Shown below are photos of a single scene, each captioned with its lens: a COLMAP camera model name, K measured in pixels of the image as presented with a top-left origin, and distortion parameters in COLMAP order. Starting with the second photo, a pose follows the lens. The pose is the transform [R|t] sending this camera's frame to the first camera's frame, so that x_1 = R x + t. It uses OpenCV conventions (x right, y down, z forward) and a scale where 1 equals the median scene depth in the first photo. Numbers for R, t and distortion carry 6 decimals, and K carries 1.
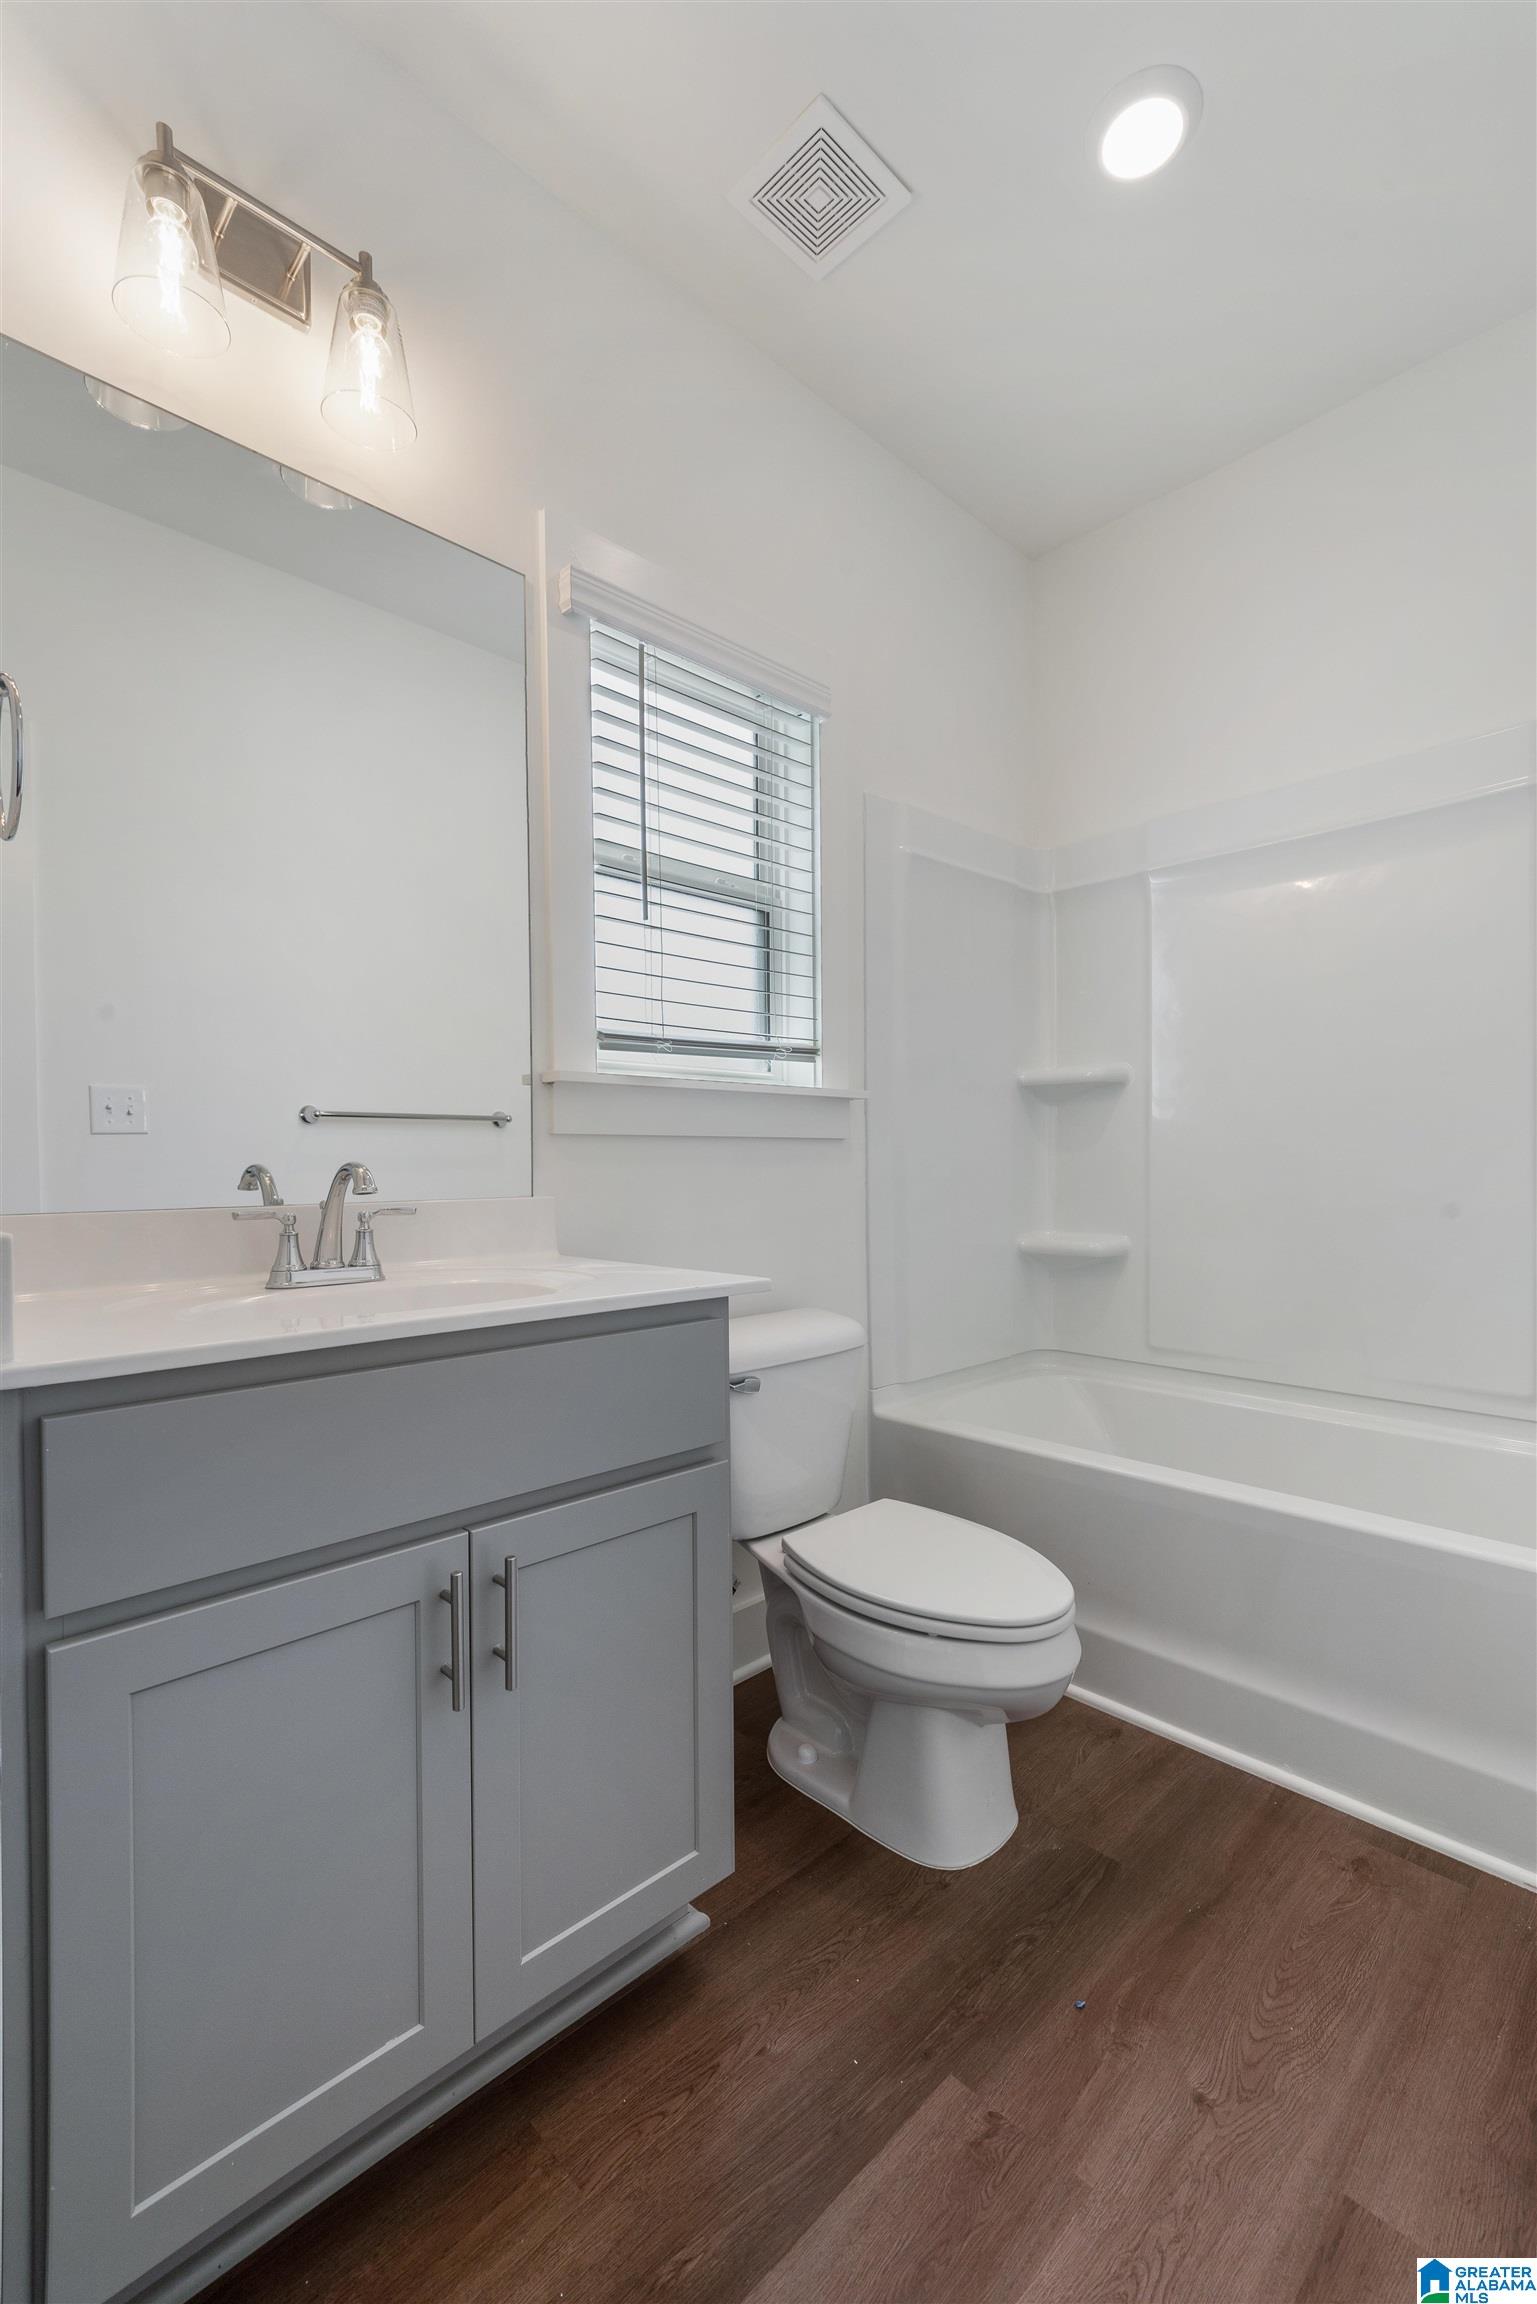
lens RADIAL K [[1019.2, 0, 738.5], [0, 1019.2, 1184.6], [0, 0, 1]] dist [-0.008104, 0.002097]
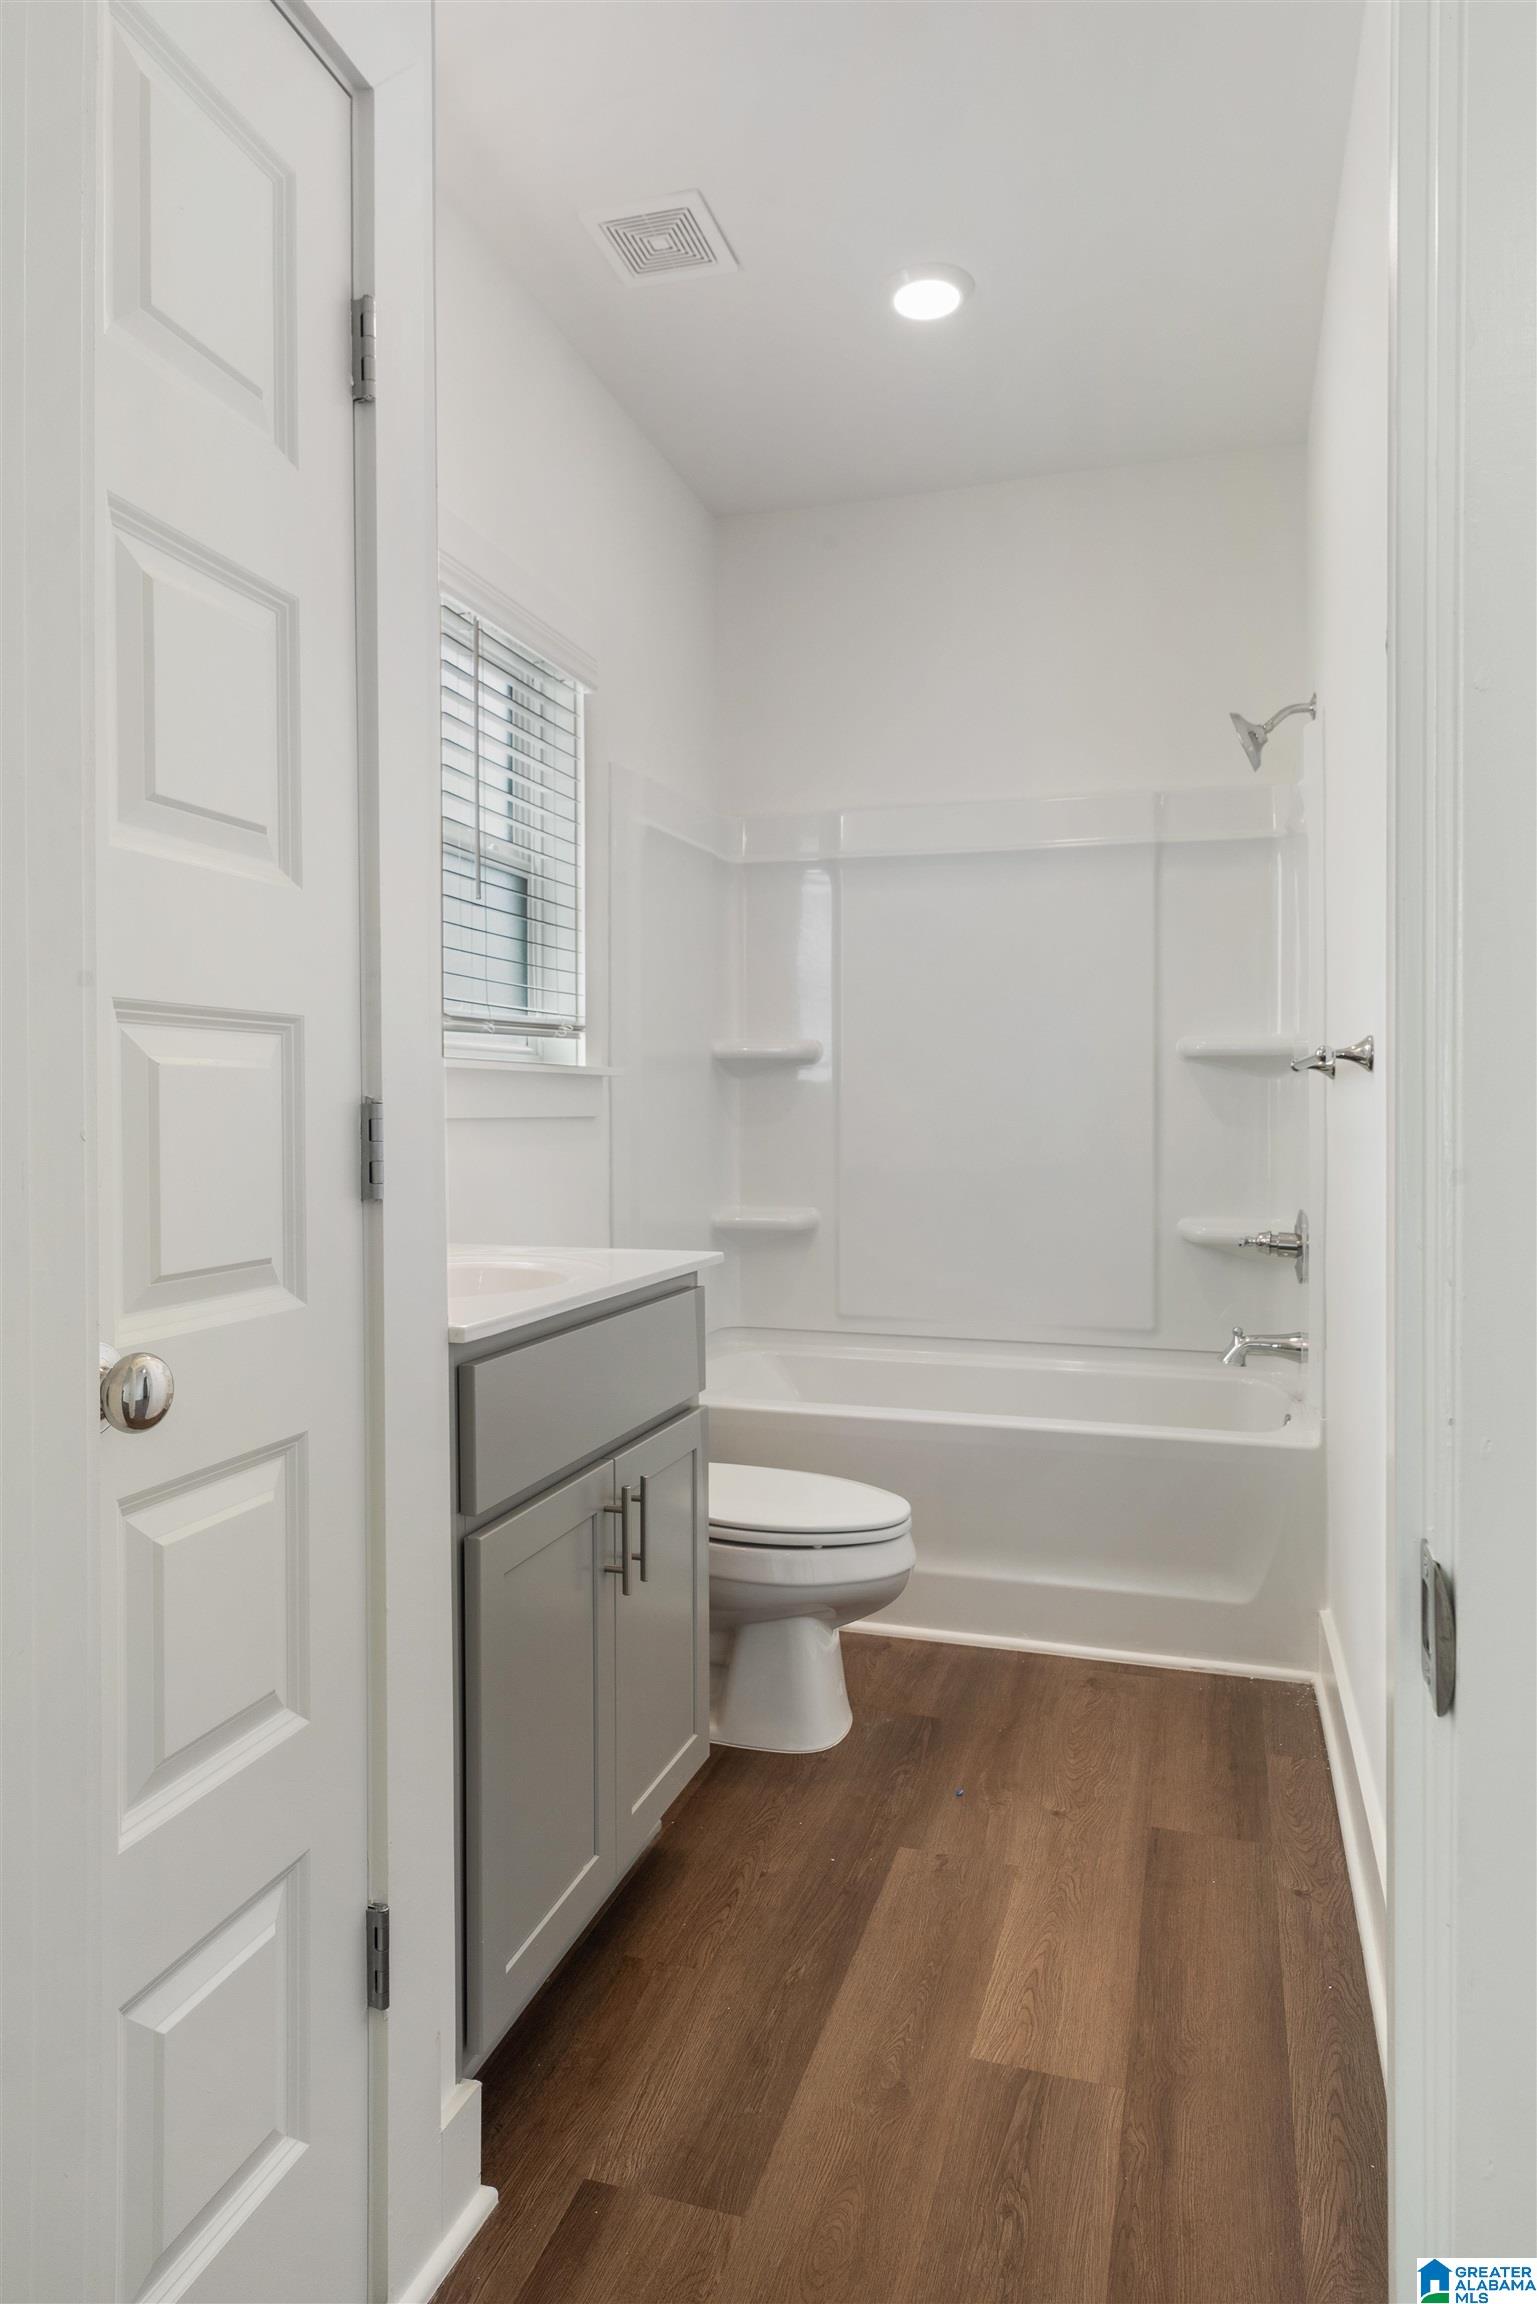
lens RADIAL K [[1394.3, 0, 766.9], [0, 1394.3, 1141.3], [0, 0, 1]] dist [0.005024, -0.004071]
pose [[0.883159, -0.005422, 0.469042, -0.488436], [0.007576, 0.999968, -0.002706, -0.021462], [-0.469012, 0.005943, 0.883172, -0.325129]]
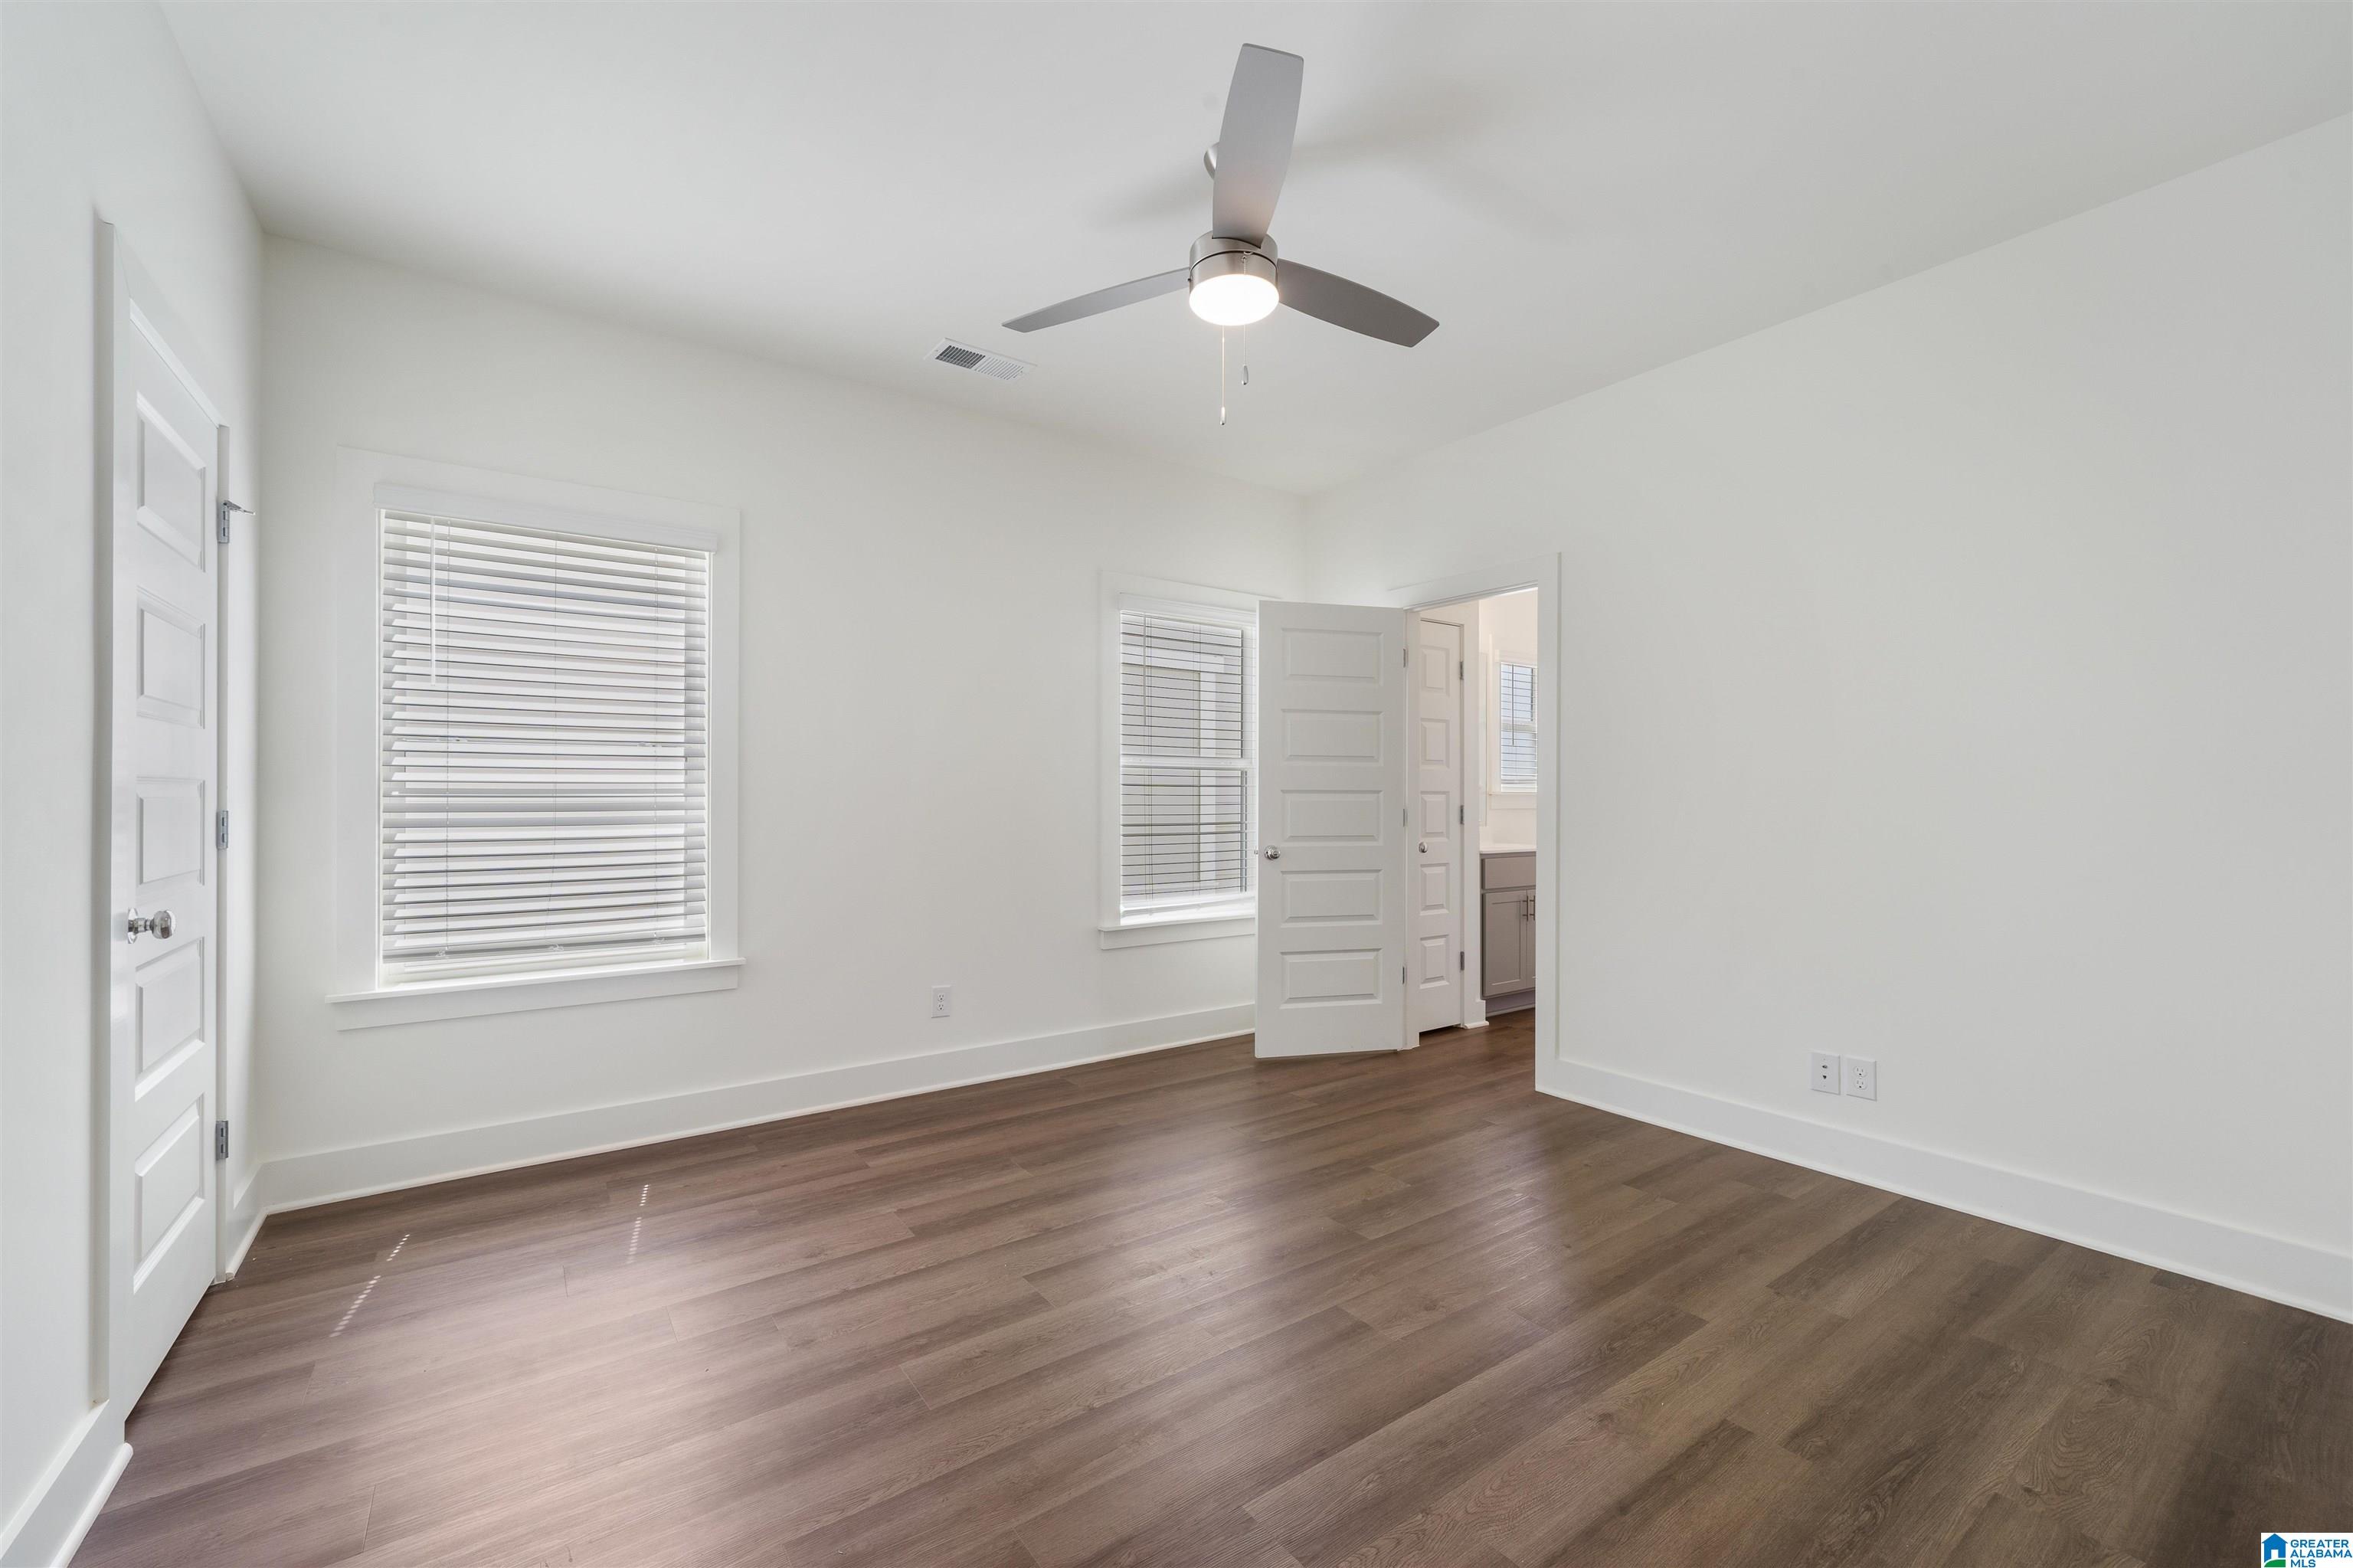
lens RADIAL K [[946.0, 0, 1178.9], [0, 946.0, 792.4], [0, 0, 1]] dist [0.000826, 0.000046]
pose [[0.987416, 0.006973, -0.157989, -0.672694], [-0.010123, 0.999766, -0.019142, -0.023518], [0.157818, 0.020501, 0.987255, -2.102524]]
